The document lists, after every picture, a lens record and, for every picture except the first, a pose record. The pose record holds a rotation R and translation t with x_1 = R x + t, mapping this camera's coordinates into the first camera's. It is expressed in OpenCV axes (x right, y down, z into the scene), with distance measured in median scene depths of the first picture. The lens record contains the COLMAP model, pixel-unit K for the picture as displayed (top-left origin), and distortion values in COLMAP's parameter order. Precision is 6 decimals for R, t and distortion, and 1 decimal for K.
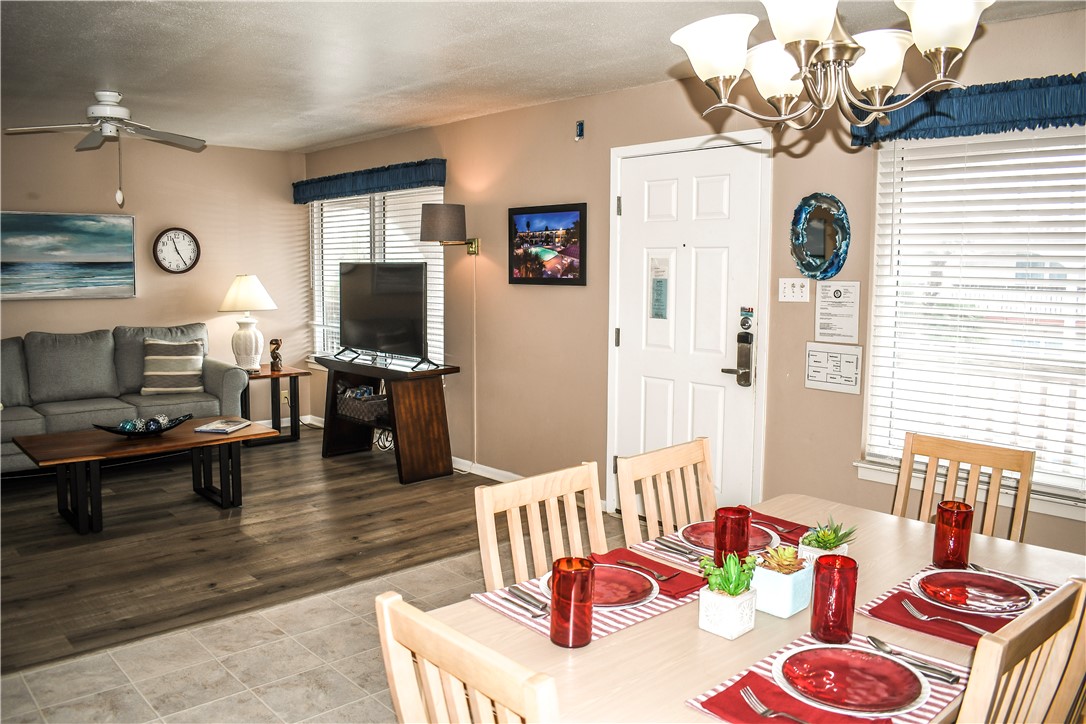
lens RADIAL K [[839.6, 0, 541.7], [0, 839.6, 354.7], [0, 0, 1]] dist [-0.099780, 0.018242]
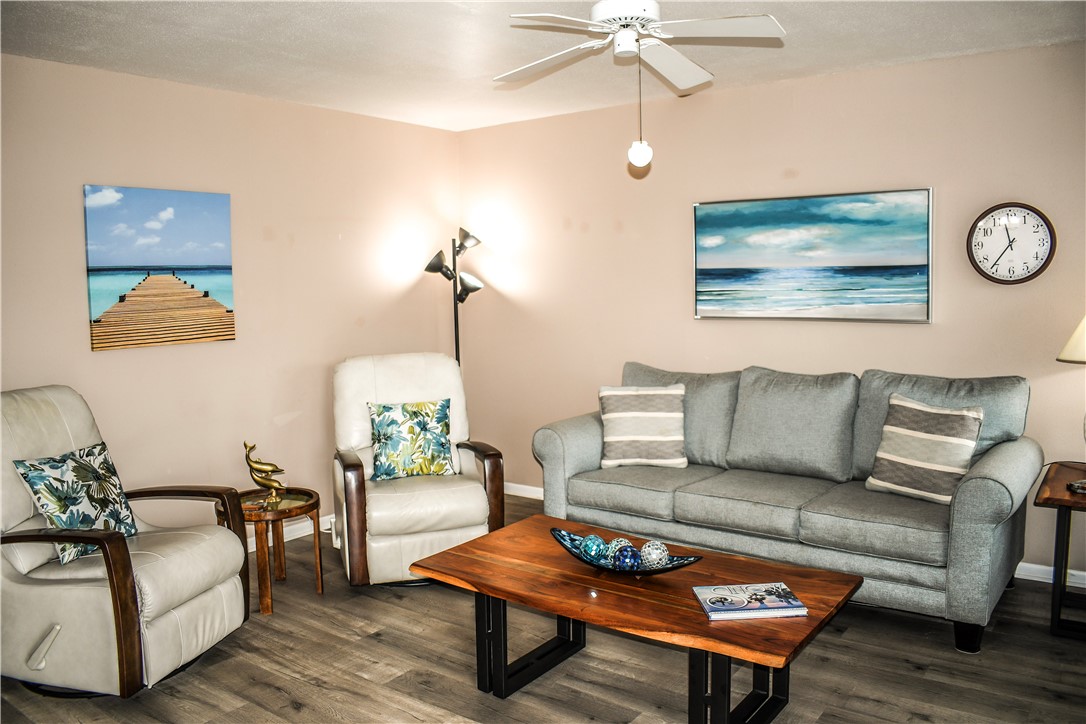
lens RADIAL K [[839.6, 0, 541.7], [0, 839.6, 354.7], [0, 0, 1]] dist [-0.099780, 0.018242]
pose [[0.190918, 0.075381, -0.978707, 0.047836], [-0.083449, 0.994684, 0.060333, -0.063785], [0.978052, 0.070154, 0.196194, 0.644209]]
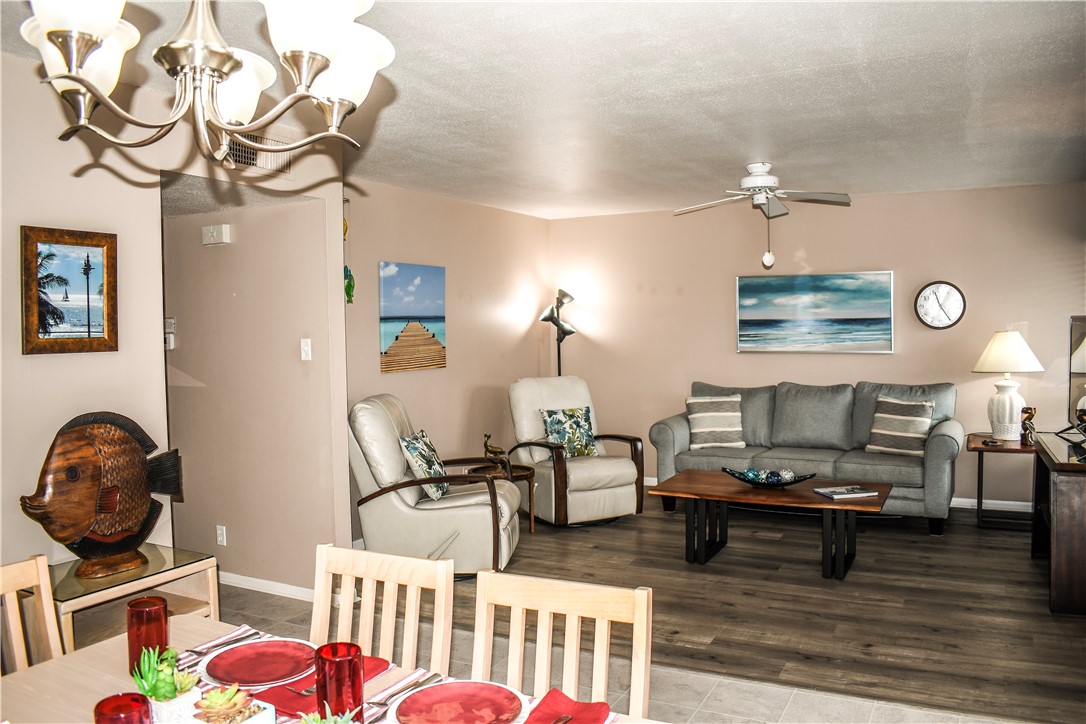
lens RADIAL K [[839.6, 0, 541.7], [0, 839.6, 354.7], [0, 0, 1]] dist [-0.099780, 0.018242]
pose [[0.338108, 0.021673, -0.940858, 0.319186], [-0.080293, 0.996754, -0.005894, -0.030593], [0.937676, 0.077537, 0.338751, 0.283263]]
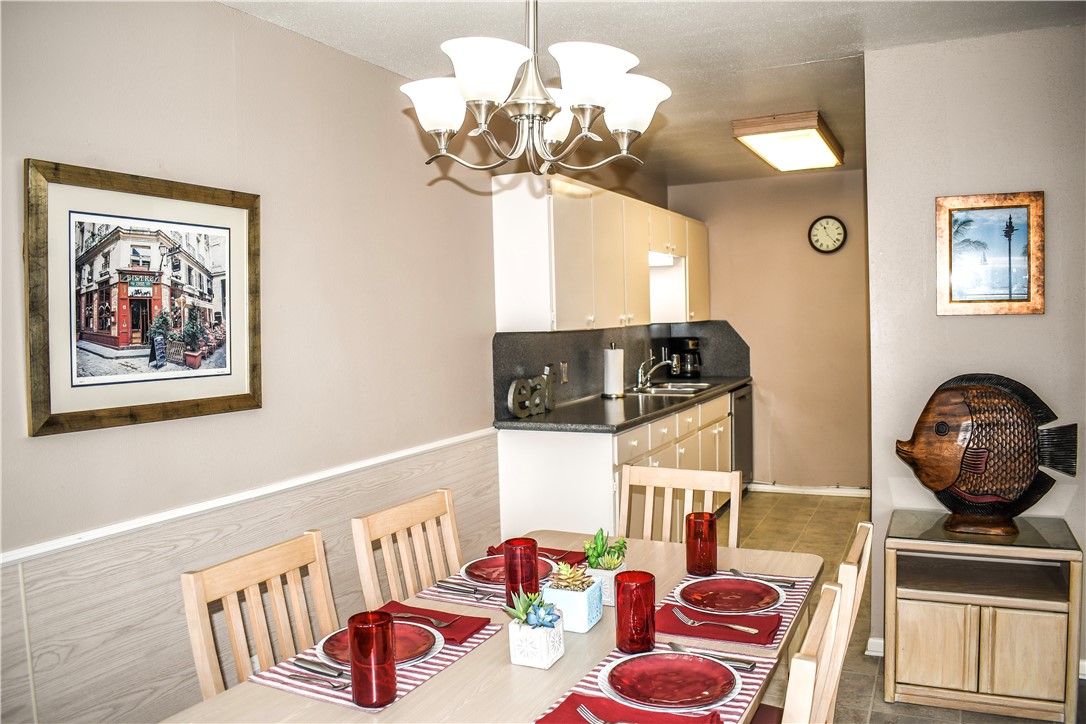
lens RADIAL K [[839.6, 0, 541.7], [0, 839.6, 354.7], [0, 0, 1]] dist [-0.099780, 0.018242]
pose [[-0.930097, 0.035310, -0.365614, 0.201990], [-0.018077, 0.989762, 0.141576, -0.053960], [0.366870, 0.138288, -0.919936, 0.552226]]
